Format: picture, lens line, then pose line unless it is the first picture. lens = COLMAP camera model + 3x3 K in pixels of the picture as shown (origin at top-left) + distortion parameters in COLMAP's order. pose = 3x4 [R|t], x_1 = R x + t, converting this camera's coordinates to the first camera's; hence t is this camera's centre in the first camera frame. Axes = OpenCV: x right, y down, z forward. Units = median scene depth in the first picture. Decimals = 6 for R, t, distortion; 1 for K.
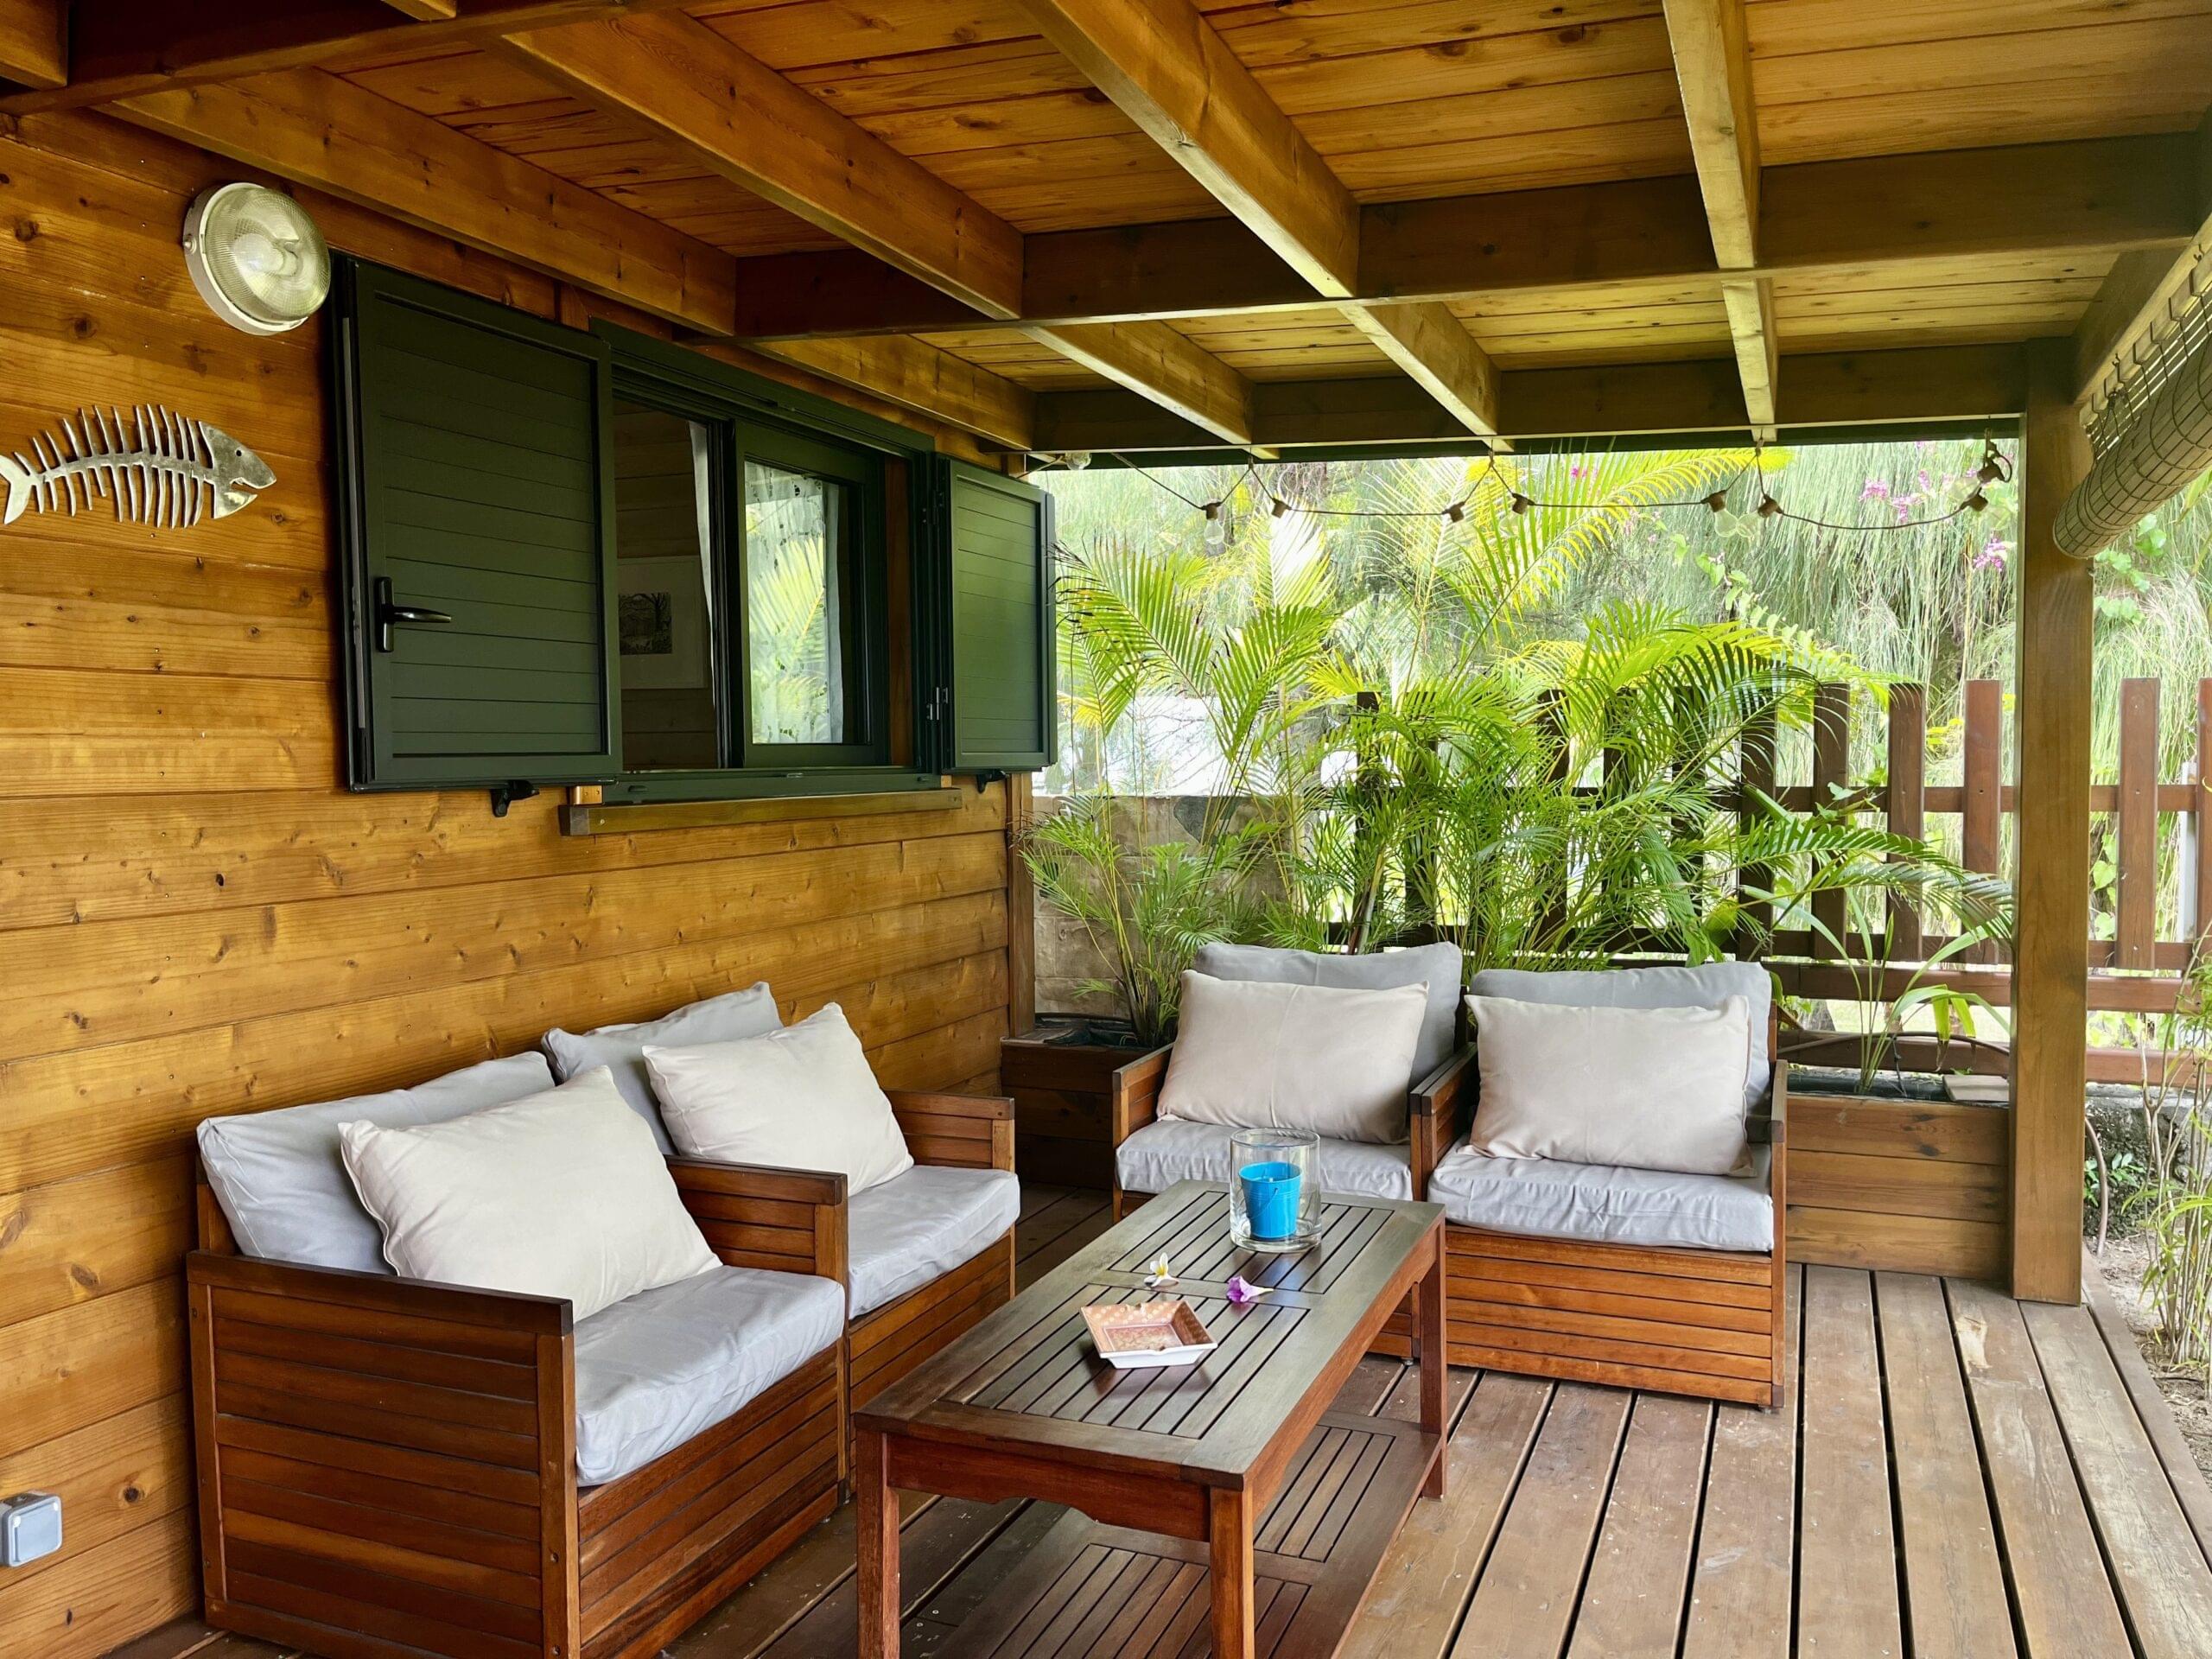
lens RADIAL K [[1677.0, 0, 1098.3], [0, 1677.0, 834.3], [0, 0, 1]] dist [0.059087, -0.088493]
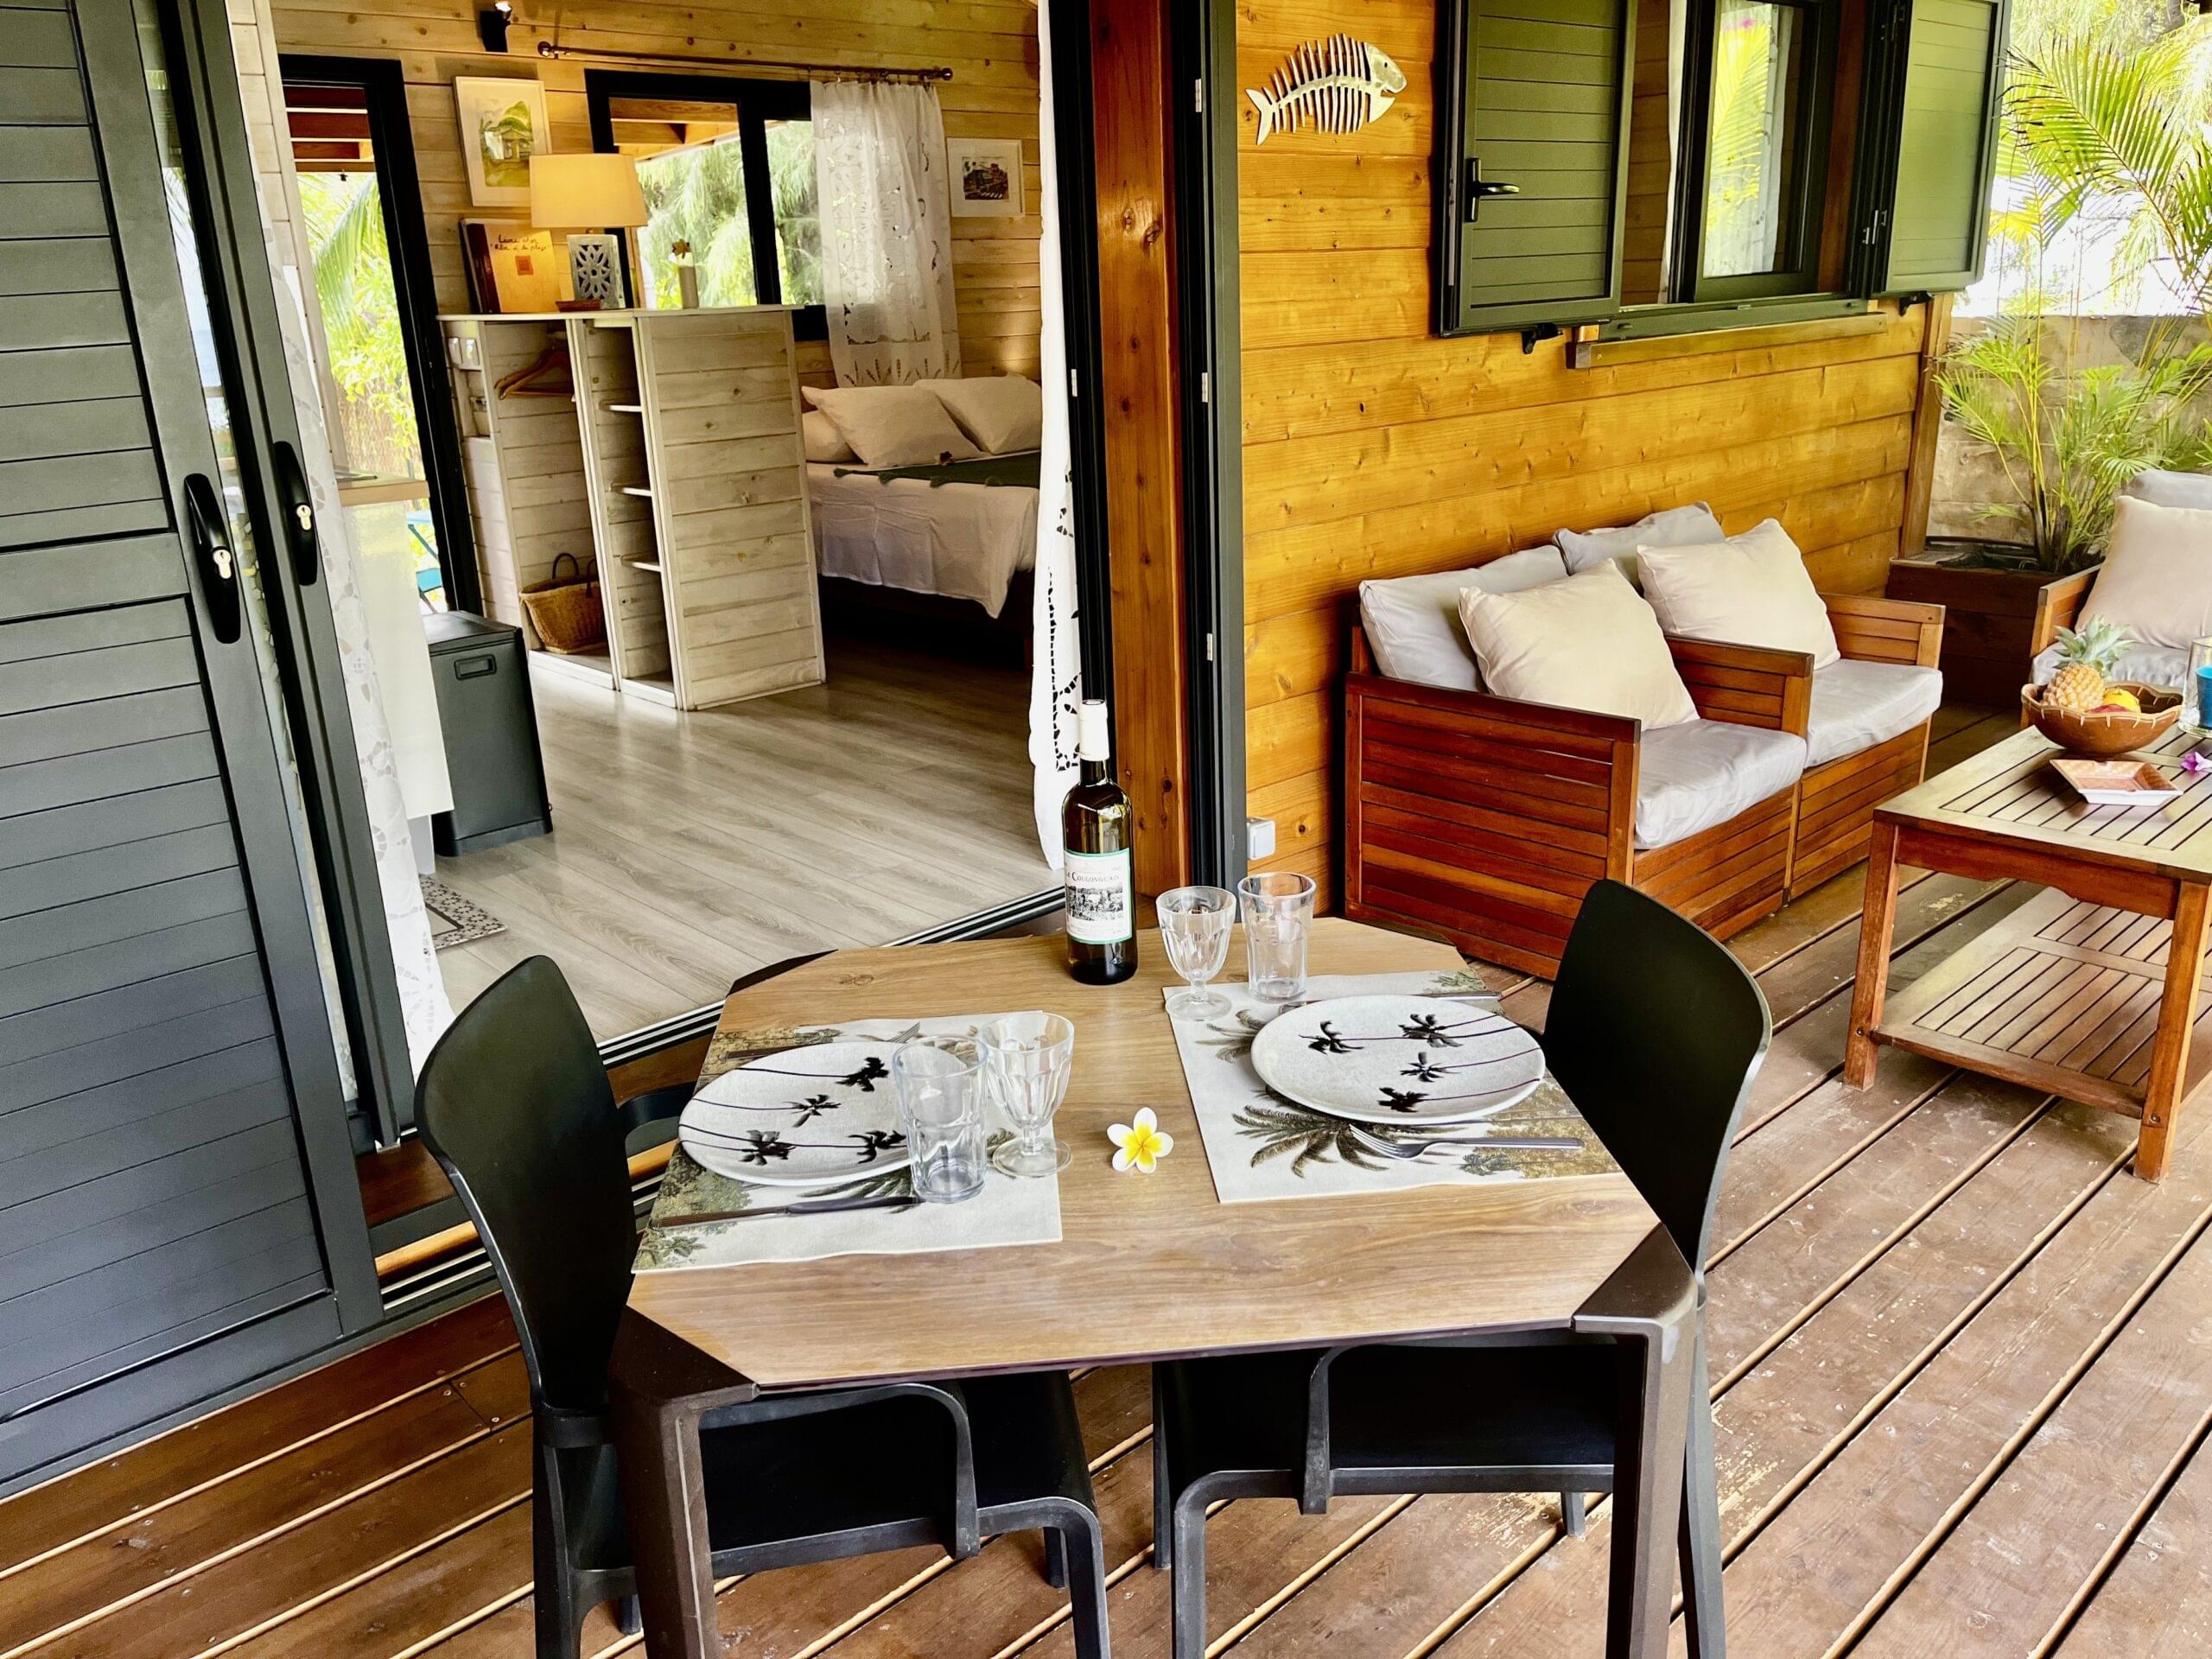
lens RADIAL K [[1677.0, 0, 1098.3], [0, 1677.0, 834.3], [0, 0, 1]] dist [0.059087, -0.088493]
pose [[0.908955, 0.106134, -0.403157, -0.114903], [0.009338, 0.961625, 0.274207, -0.015491], [0.416789, -0.253007, 0.873083, -0.336231]]
